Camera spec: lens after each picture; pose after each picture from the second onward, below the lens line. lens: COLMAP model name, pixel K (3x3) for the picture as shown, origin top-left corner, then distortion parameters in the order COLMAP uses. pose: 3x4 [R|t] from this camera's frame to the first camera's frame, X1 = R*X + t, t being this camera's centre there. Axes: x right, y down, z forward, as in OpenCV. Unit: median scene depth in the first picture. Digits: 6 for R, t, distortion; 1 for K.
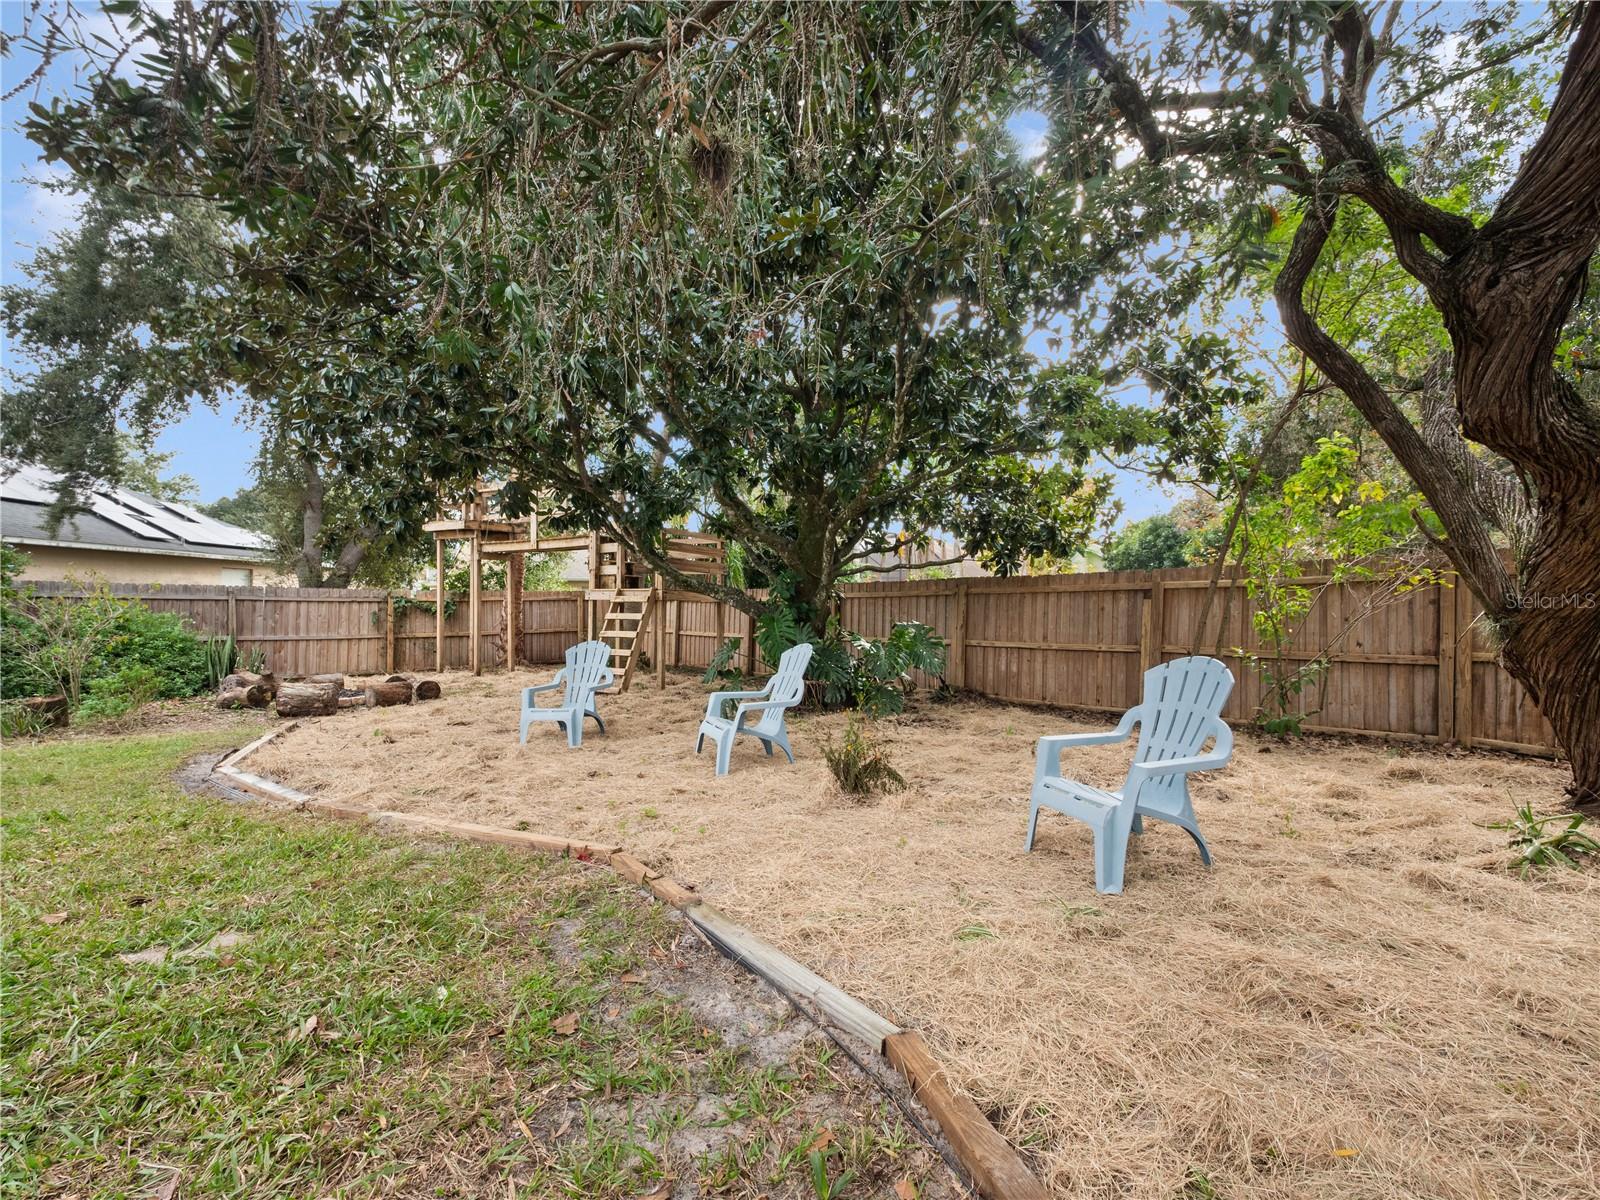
lens RADIAL K [[697.2, 0, 796.6], [0, 697.2, 602.2], [0, 0, 1]] dist [0.010705, -0.001759]
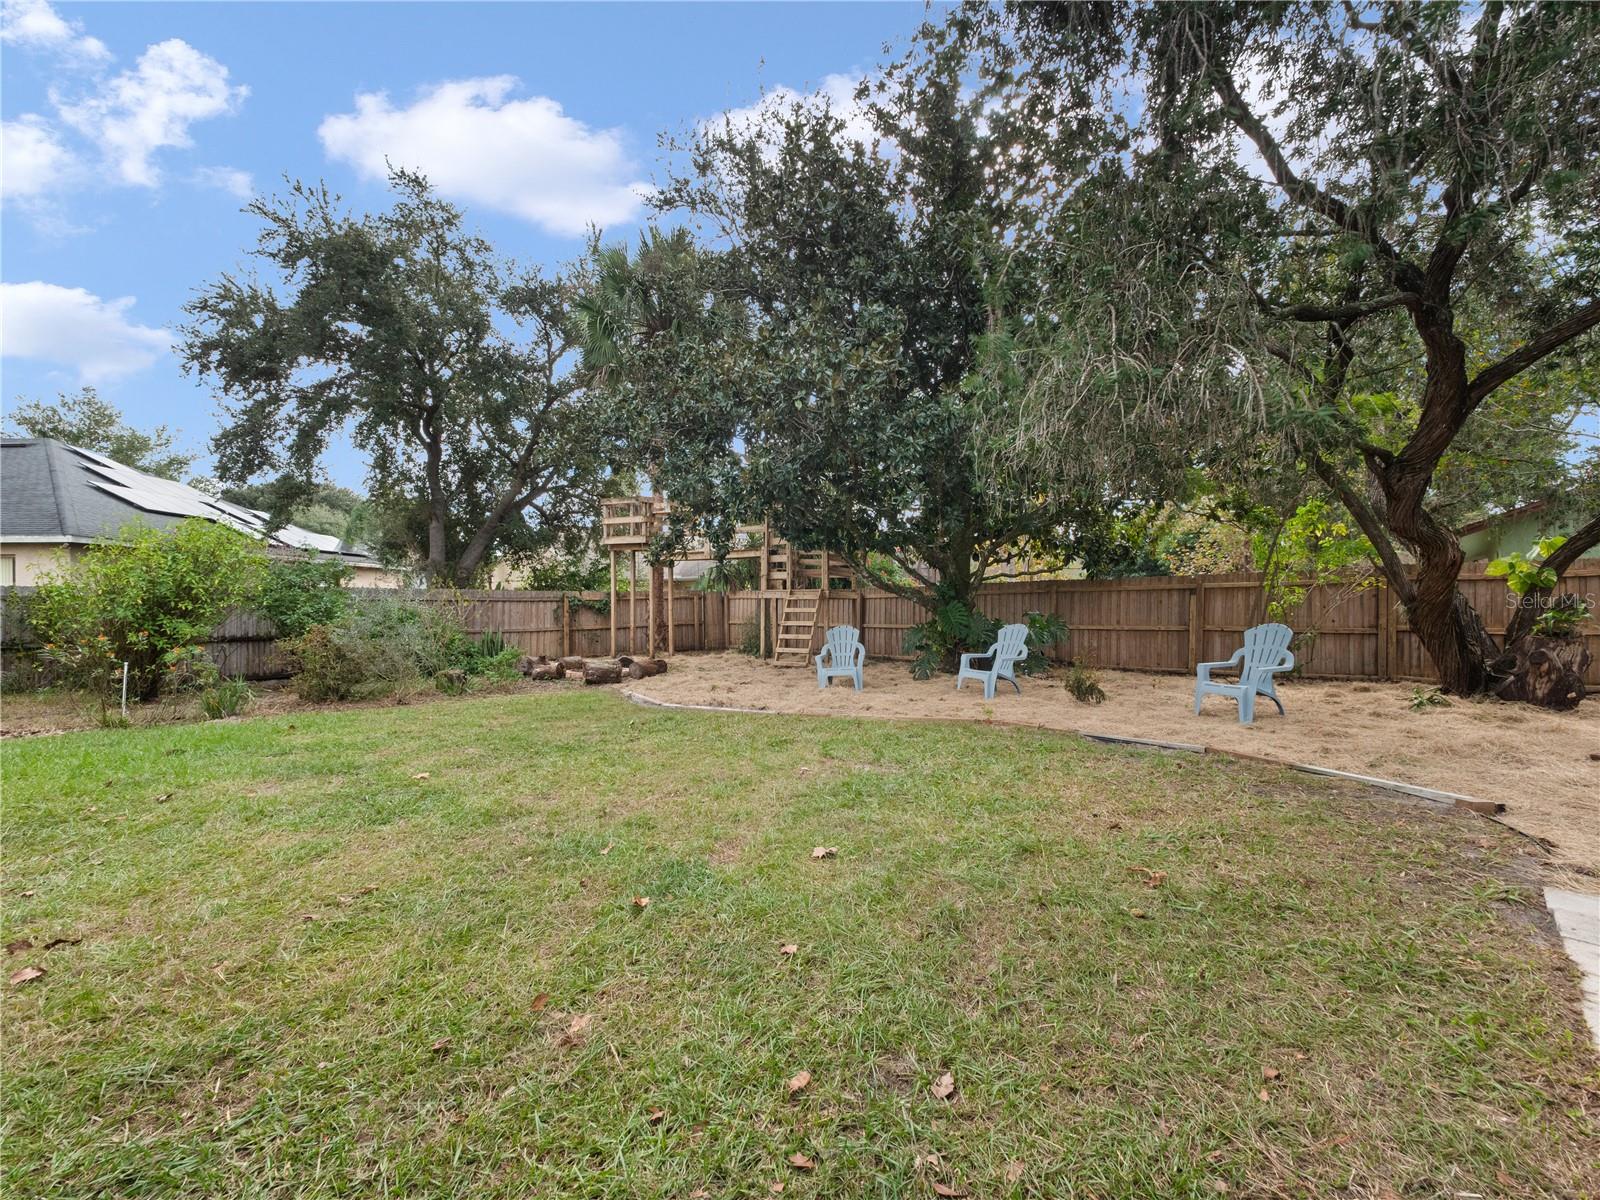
lens RADIAL K [[697.2, 0, 802.5], [0, 697.2, 601.3], [0, 0, 1]] dist [0.010705, -0.001759]
pose [[0.998210, -0.009095, 0.059105, -0.383938], [0.008745, 0.999943, 0.006175, -0.006184], [-0.059158, -0.005647, 0.998233, -0.408494]]
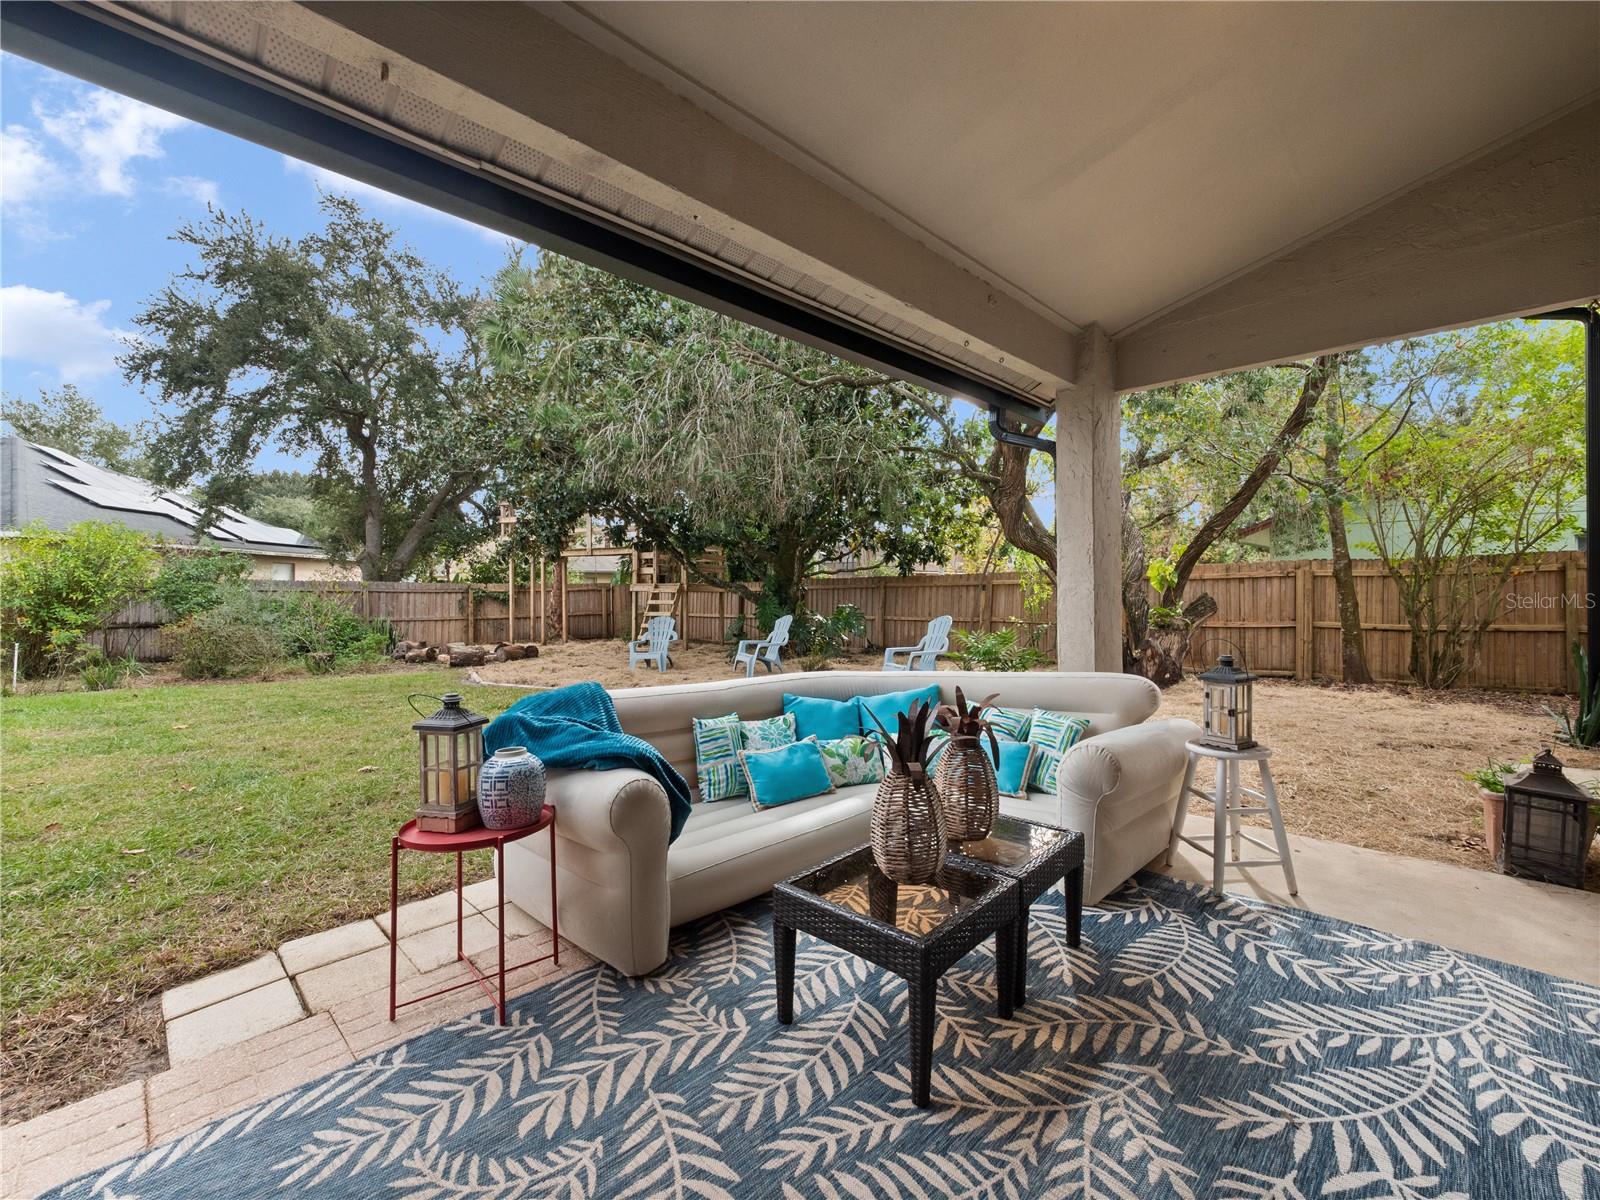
lens RADIAL K [[697.2, 0, 791.8], [0, 697.2, 593.7], [0, 0, 1]] dist [0.010705, -0.001759]
pose [[0.998823, -0.003925, 0.048336, -0.046022], [0.003551, 0.999963, 0.007826, -0.010467], [-0.048365, -0.007646, 0.998800, -0.603688]]
